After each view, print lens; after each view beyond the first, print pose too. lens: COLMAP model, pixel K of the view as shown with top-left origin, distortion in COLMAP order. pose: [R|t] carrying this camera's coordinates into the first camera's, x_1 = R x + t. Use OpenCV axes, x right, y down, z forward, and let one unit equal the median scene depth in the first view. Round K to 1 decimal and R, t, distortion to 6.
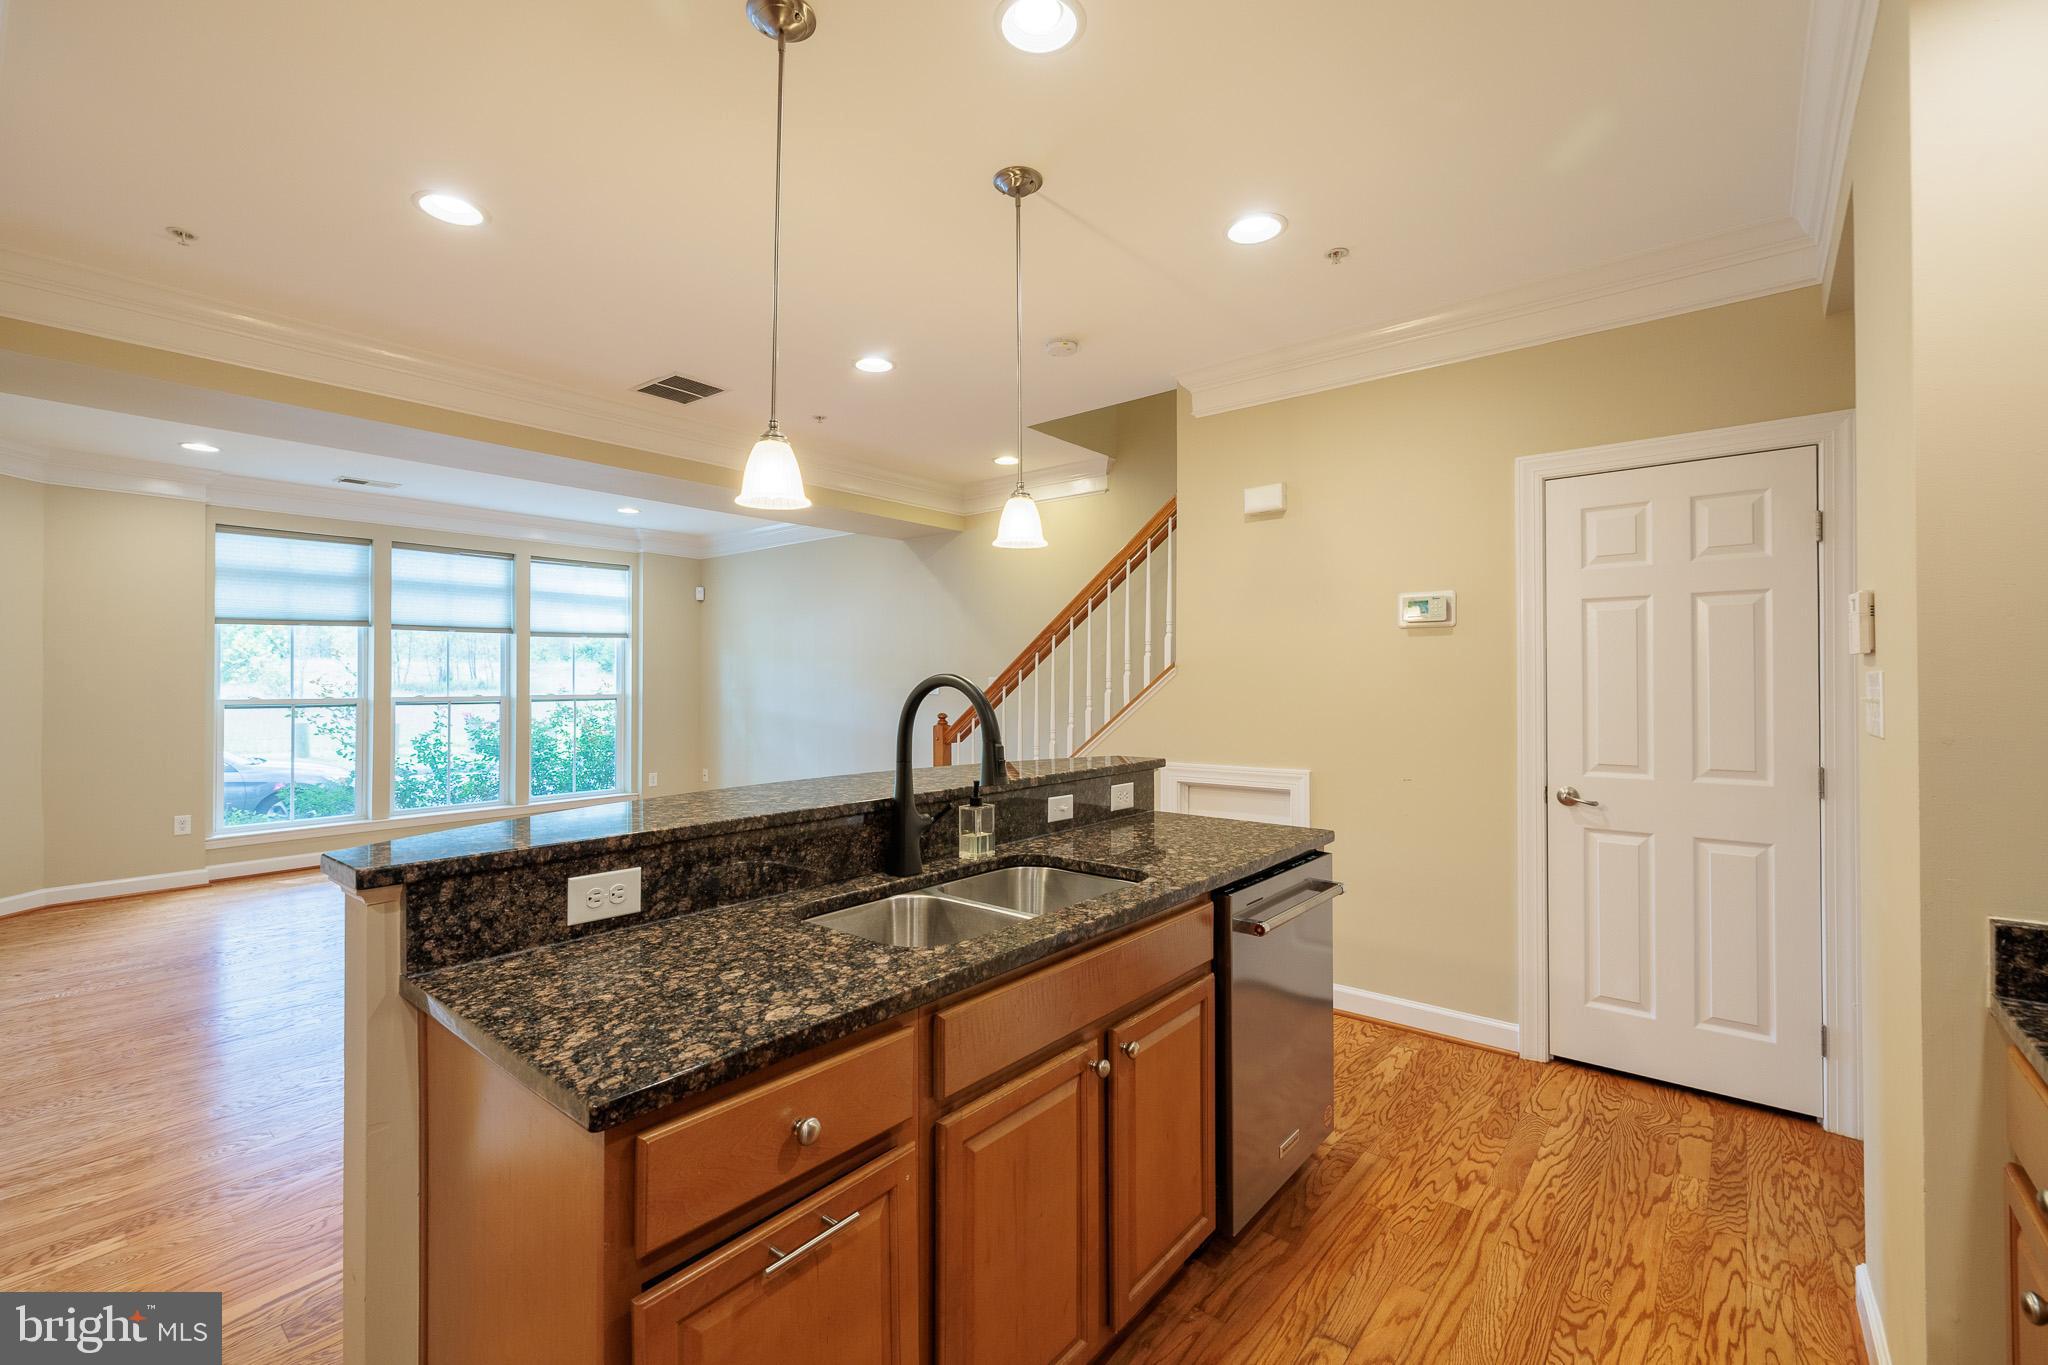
lens RADIAL K [[884.3, 0, 1007.4], [0, 884.3, 686.7], [0, 0, 1]] dist [0.003452, -0.000349]
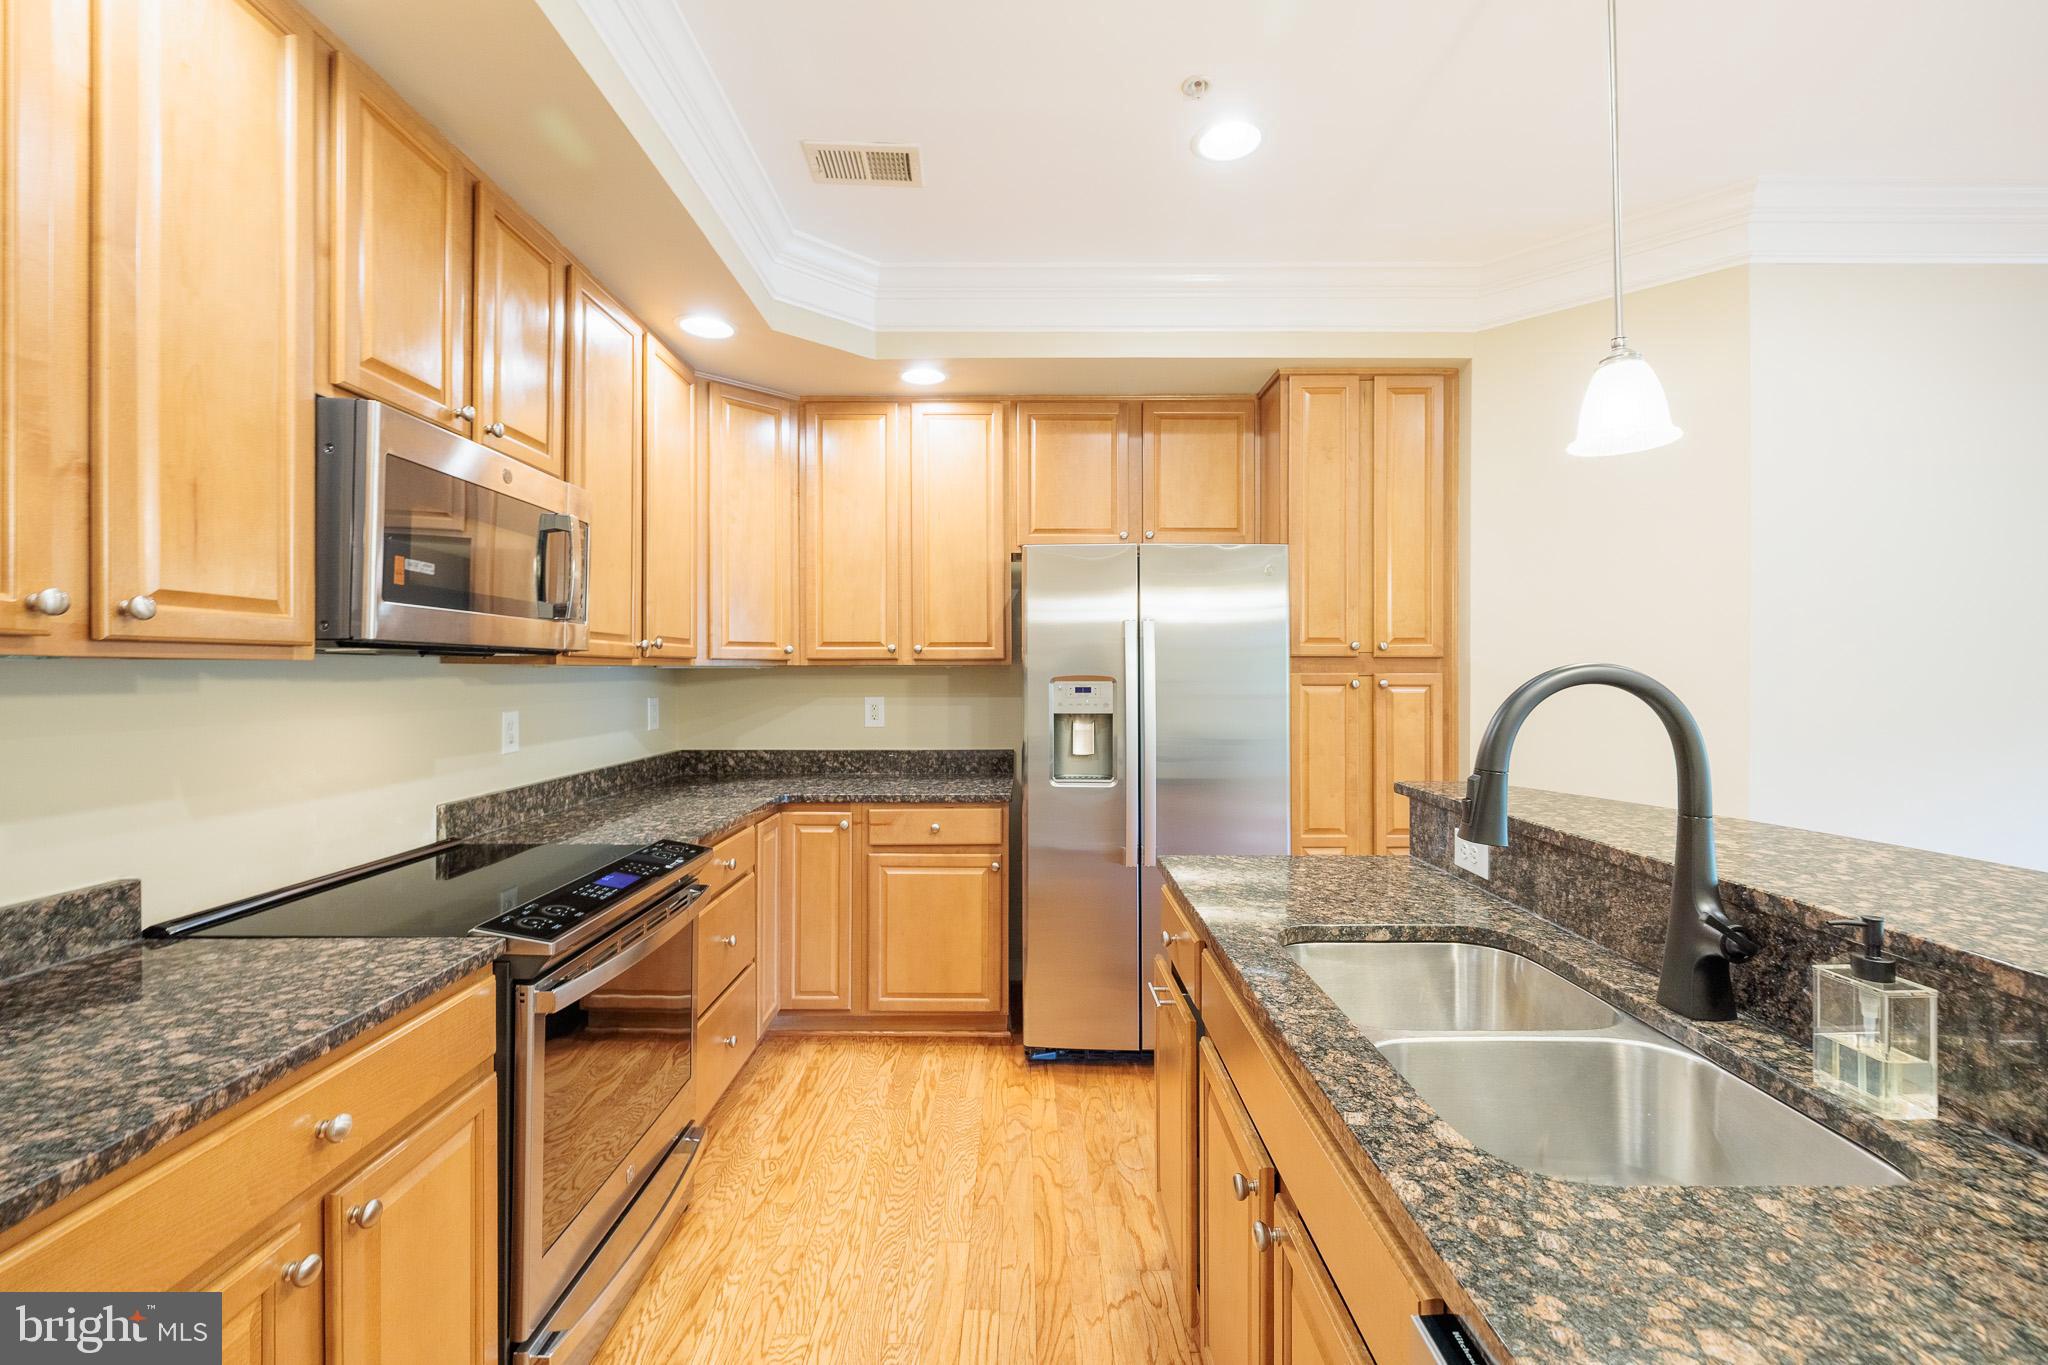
lens RADIAL K [[884.3, 0, 1018.9], [0, 884.3, 676.1], [0, 0, 1]] dist [0.003452, -0.000349]
pose [[-0.769087, 0.006500, -0.639111, 0.536146], [-0.000240, 0.999945, 0.010459, -0.009581], [0.639144, 0.008197, -0.769043, 1.063216]]
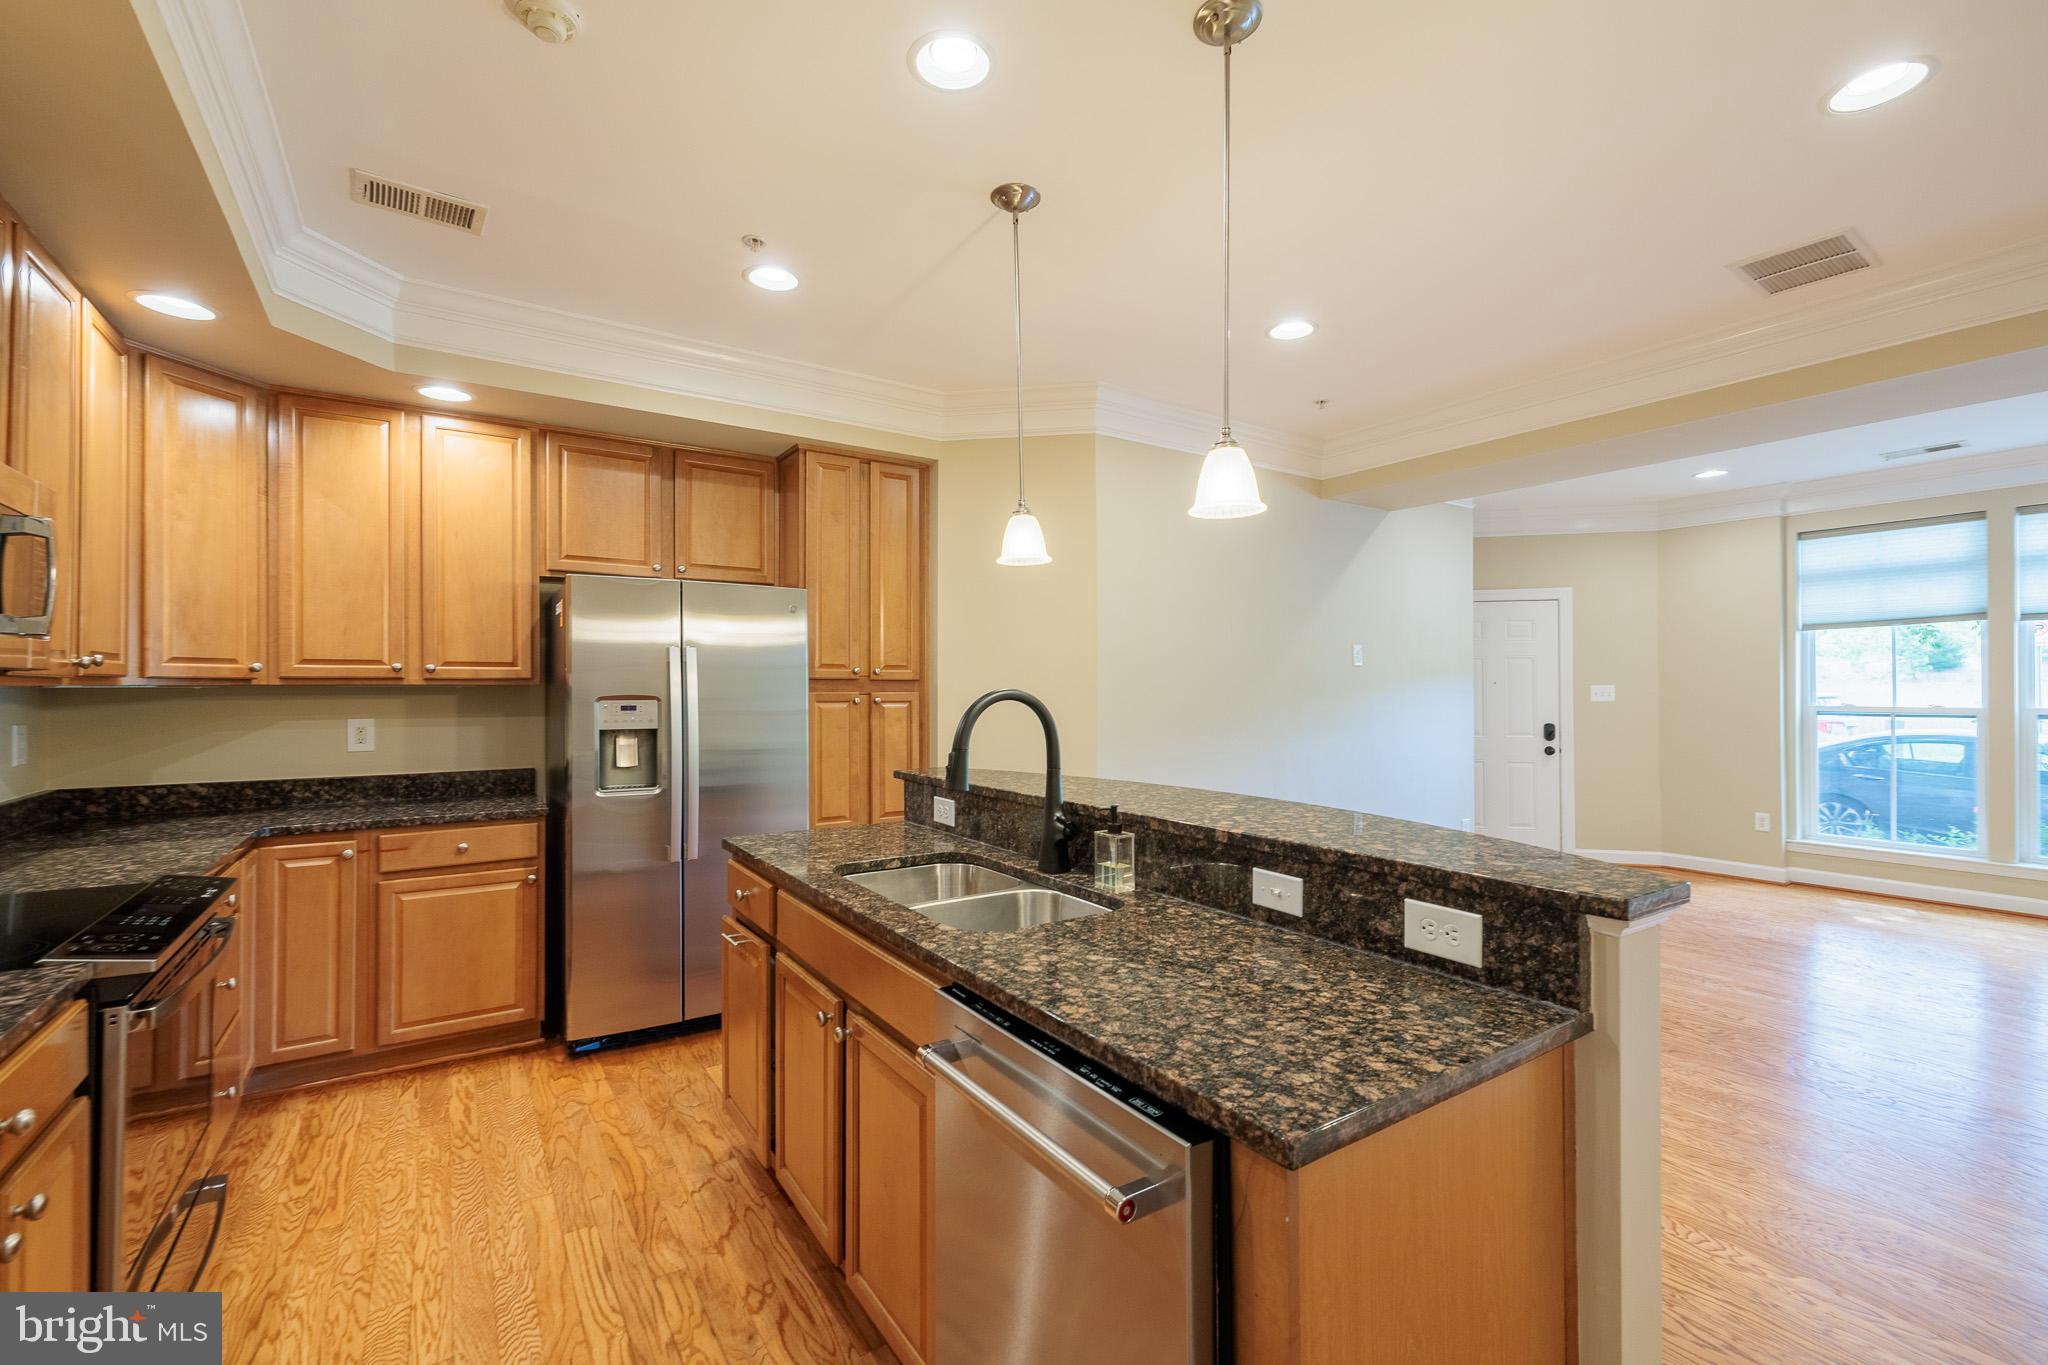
lens RADIAL K [[884.3, 0, 1034.4], [0, 884.3, 681.4], [0, 0, 1]] dist [0.003452, -0.000349]
pose [[-0.280863, -0.004047, -0.959739, 0.859870], [-0.003147, 0.999990, -0.003296, -0.017381], [0.959743, 0.002095, -0.280873, 1.176207]]
